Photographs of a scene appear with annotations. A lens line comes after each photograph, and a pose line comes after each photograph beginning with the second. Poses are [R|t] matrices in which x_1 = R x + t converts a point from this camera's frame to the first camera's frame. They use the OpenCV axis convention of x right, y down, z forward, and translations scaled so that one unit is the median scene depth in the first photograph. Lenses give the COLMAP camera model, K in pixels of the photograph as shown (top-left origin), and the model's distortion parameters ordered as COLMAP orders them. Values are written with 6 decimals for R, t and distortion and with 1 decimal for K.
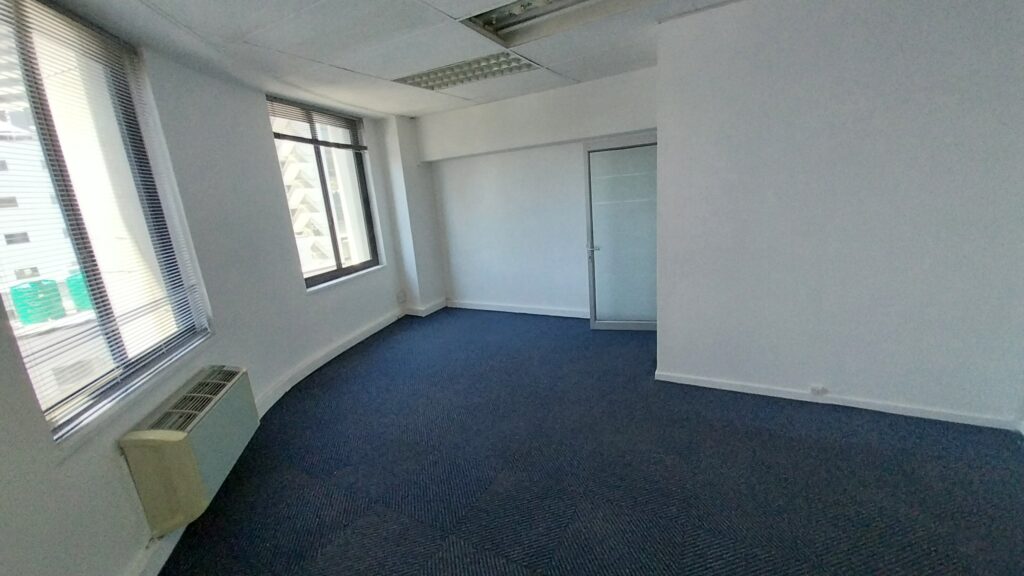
lens RADIAL K [[402.2, 0, 512.0], [0, 402.2, 288.0], [0, 0, 1]] dist [0.001493, 0.000240]
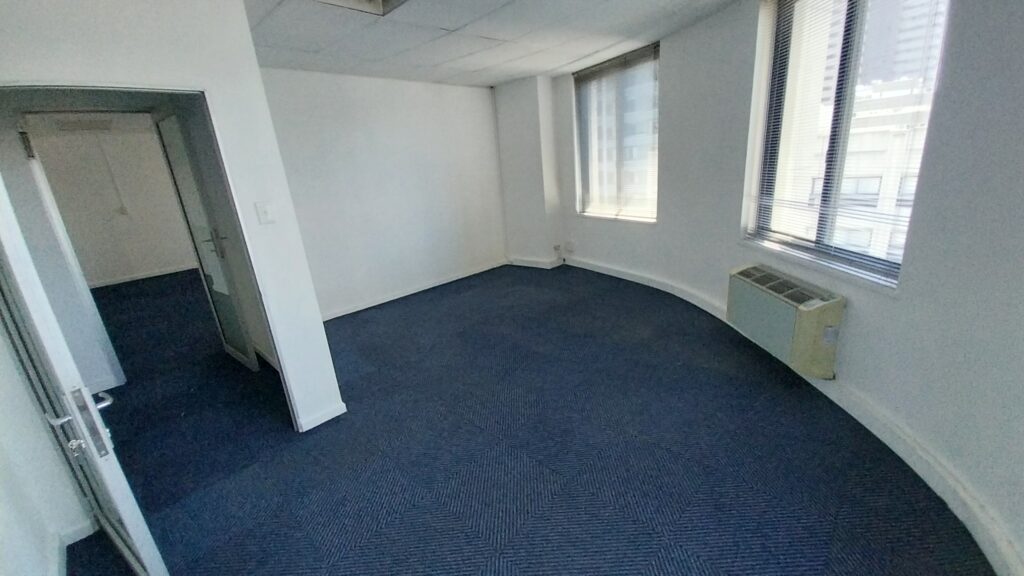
lens RADIAL K [[402.2, 0, 512.0], [0, 402.2, 288.0], [0, 0, 1]] dist [0.001493, 0.000240]
pose [[-0.949929, 0.078139, 0.302538, -0.407329], [0.221100, 0.852255, 0.474105, -0.513728], [-0.220793, 0.517258, -0.826858, 2.350937]]
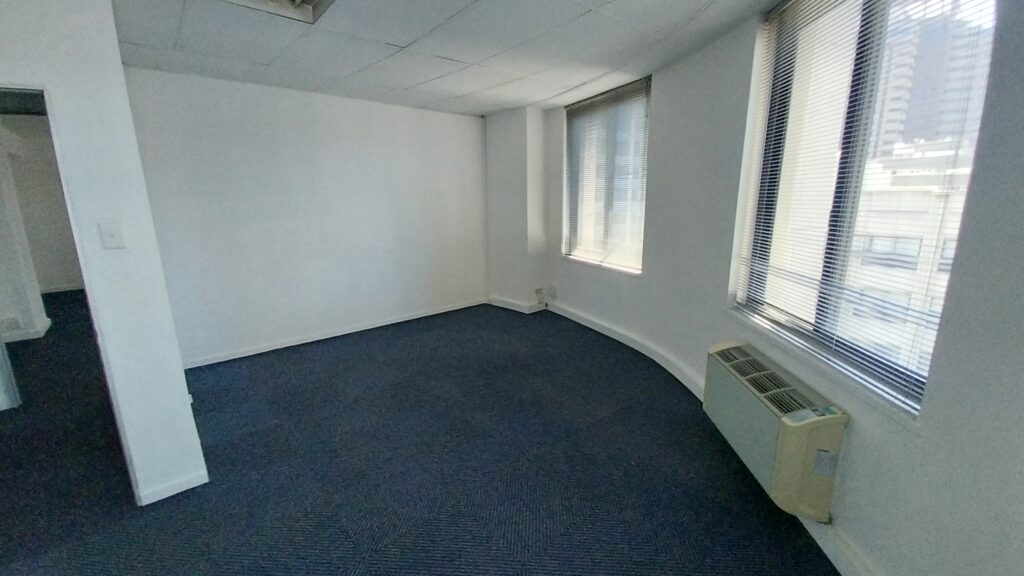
lens RADIAL K [[403.3, 0, 509.2], [0, 403.3, 283.6], [0, 0, 1]] dist [-0.000580, -0.000349]
pose [[-0.935345, 0.022304, 0.353033, -0.603779], [0.168838, 0.905142, 0.390144, -0.420629], [-0.310843, 0.424524, -0.850386, 2.021212]]
